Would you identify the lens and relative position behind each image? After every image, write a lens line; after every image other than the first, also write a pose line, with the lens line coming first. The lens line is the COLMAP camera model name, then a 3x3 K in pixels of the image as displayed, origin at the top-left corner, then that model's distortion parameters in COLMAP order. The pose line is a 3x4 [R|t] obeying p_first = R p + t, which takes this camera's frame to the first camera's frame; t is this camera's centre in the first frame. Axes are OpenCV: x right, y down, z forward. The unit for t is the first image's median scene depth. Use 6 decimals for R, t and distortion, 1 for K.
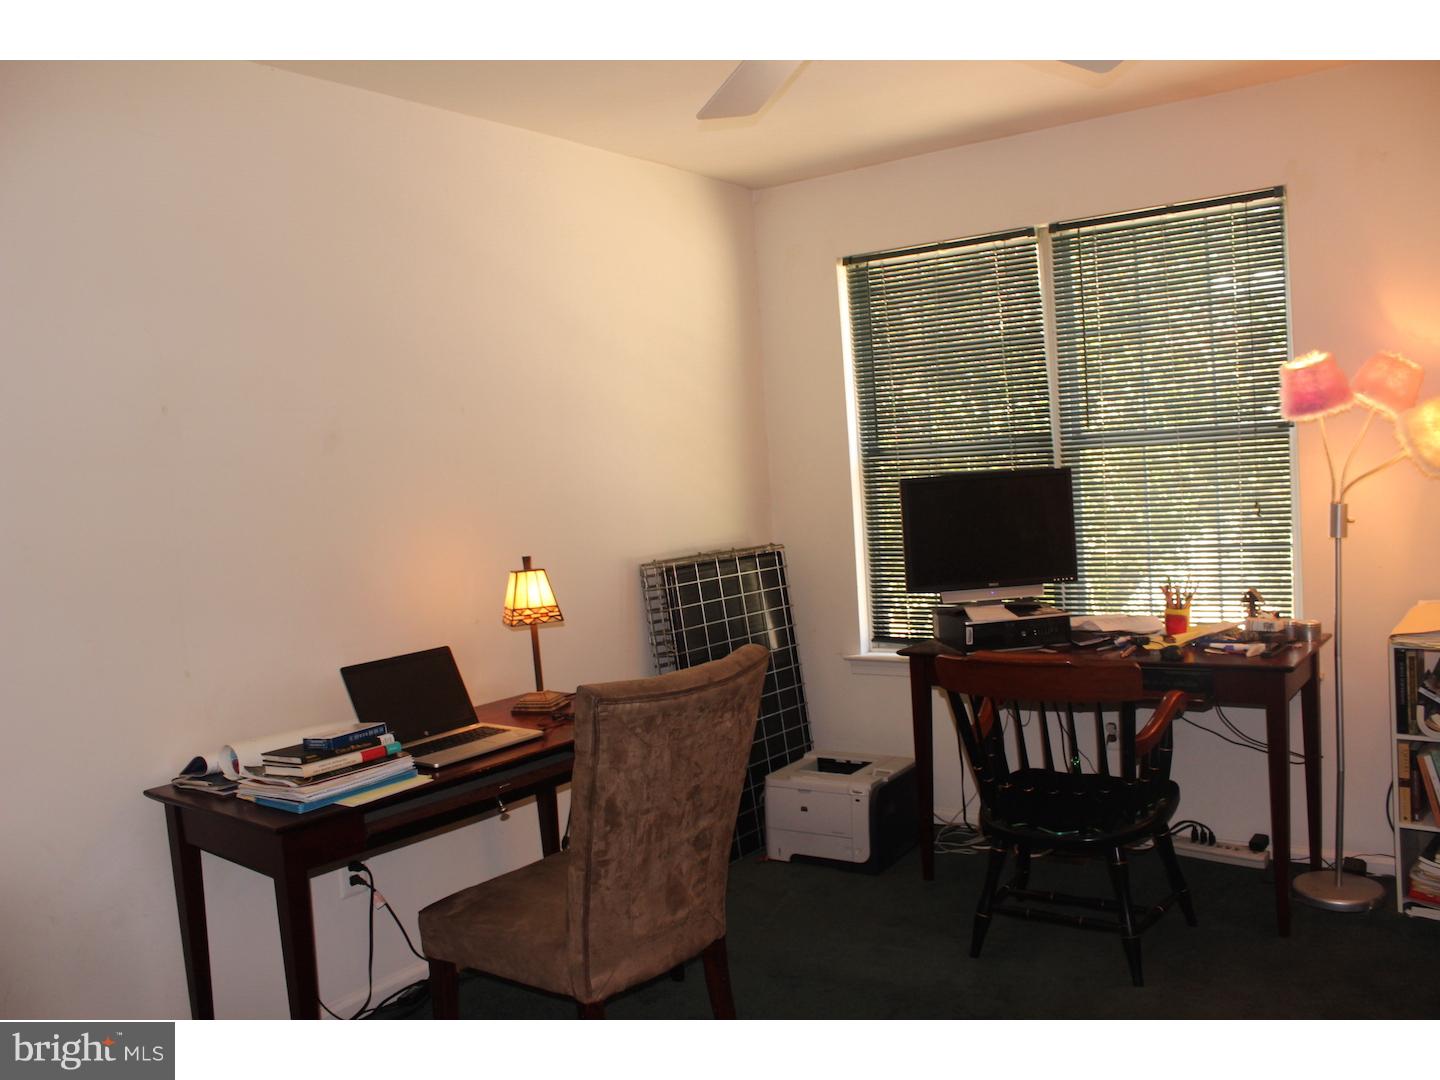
lens RADIAL K [[1197.9, 0, 720.0], [0, 1197.9, 540.0], [0, 0, 1]] dist [-0.146427, 0.138064]
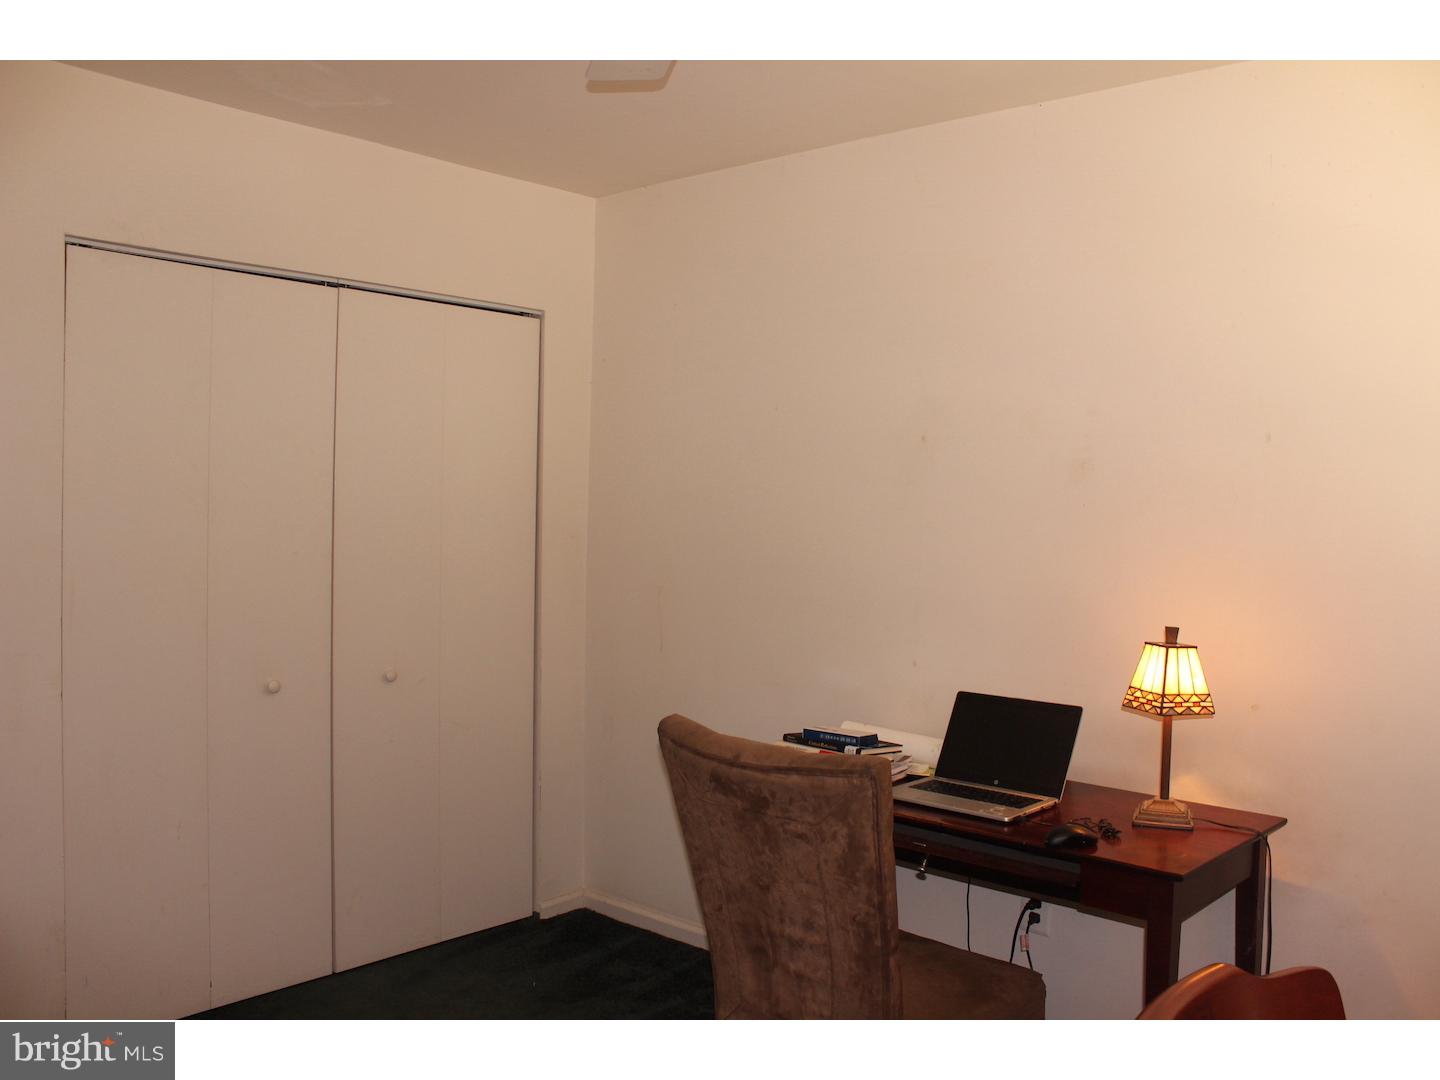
lens RADIAL K [[1197.9, 0, 720.0], [0, 1197.9, 540.0], [0, 0, 1]] dist [-0.146427, 0.138064]
pose [[-0.071459, 0.098877, -0.992531, 0.648300], [-0.084224, 0.990922, 0.104781, -0.103803], [0.993881, 0.091082, -0.062483, 0.765025]]
